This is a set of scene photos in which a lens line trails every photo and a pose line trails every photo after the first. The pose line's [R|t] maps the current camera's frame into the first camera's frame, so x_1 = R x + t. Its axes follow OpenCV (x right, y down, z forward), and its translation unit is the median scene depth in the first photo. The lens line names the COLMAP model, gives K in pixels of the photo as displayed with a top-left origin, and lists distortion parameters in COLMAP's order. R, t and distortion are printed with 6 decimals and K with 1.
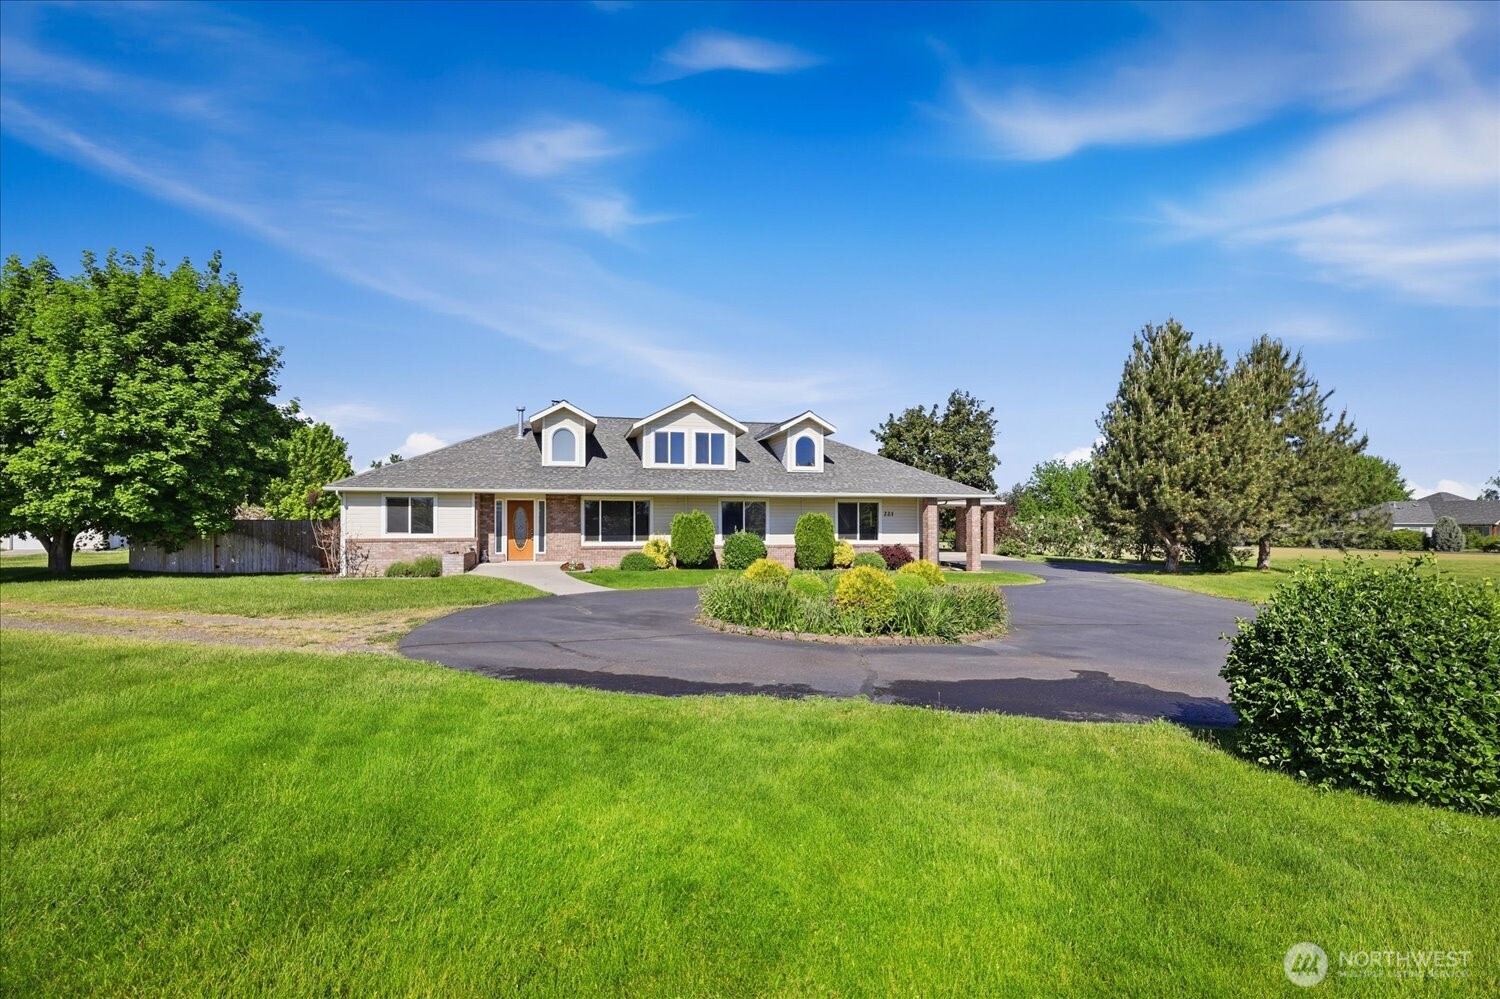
lens RADIAL K [[608.2, 0, 753.6], [0, 608.2, 518.0], [0, 0, 1]] dist [0.000826, 0.000135]
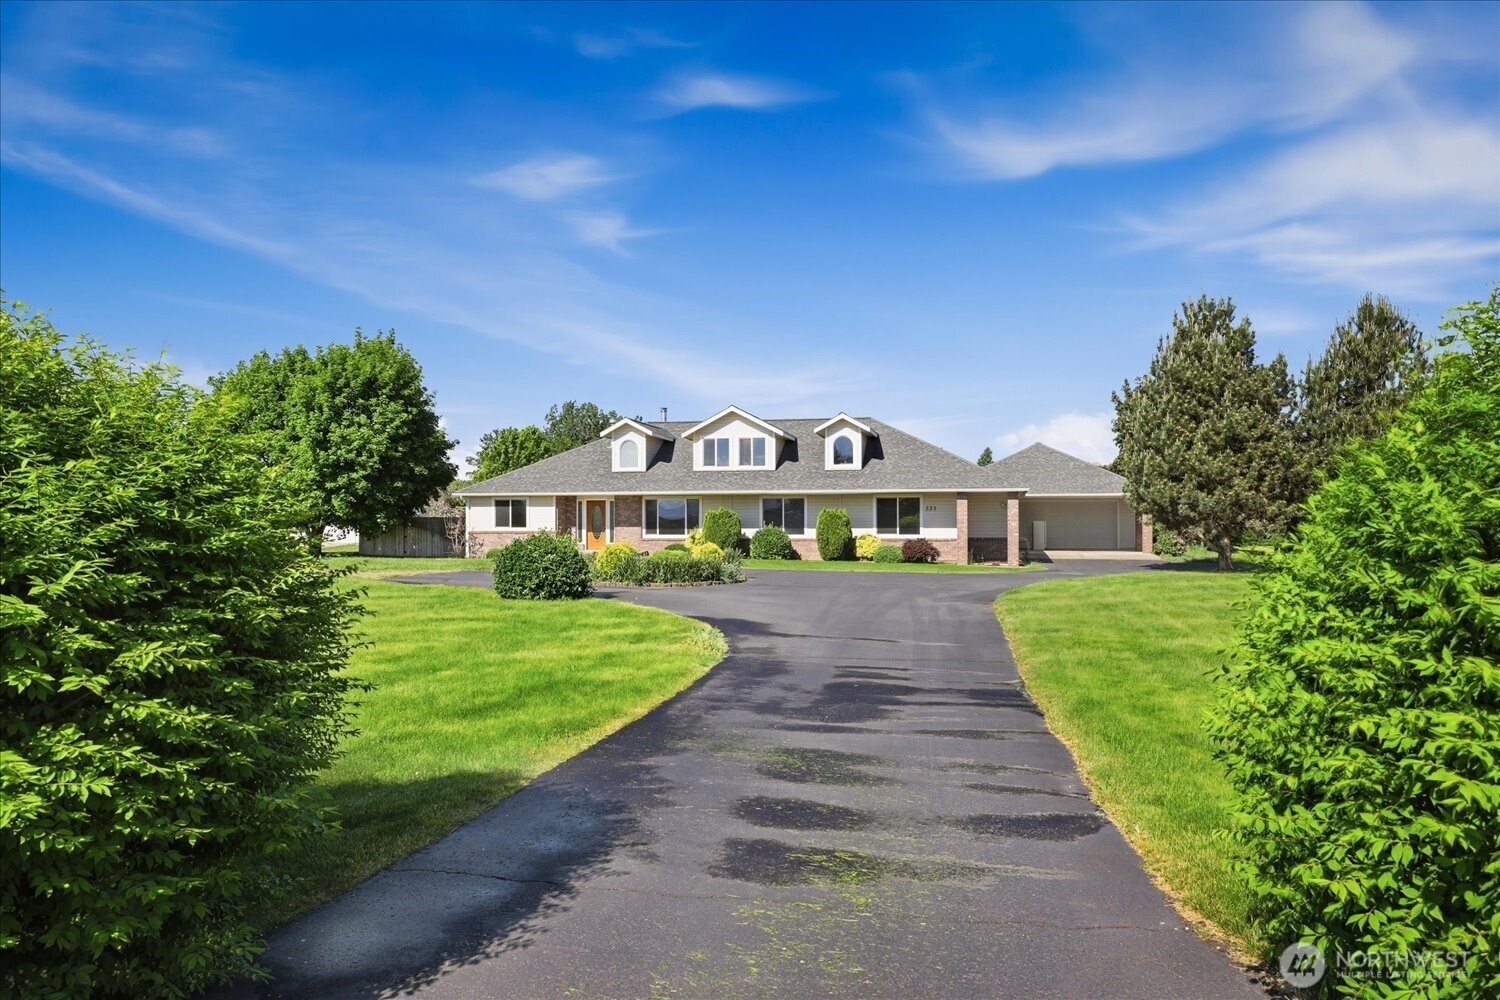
lens RADIAL K [[702.6, 0, 750.0], [0, 702.6, 500.0], [0, 0, 1]] dist [0.017072, -0.000439]
pose [[0.944463, -0.012778, -0.328369, 0.407641], [0.007163, 0.999807, -0.018304, -0.001875], [0.328540, 0.014936, 0.944372, -0.256614]]
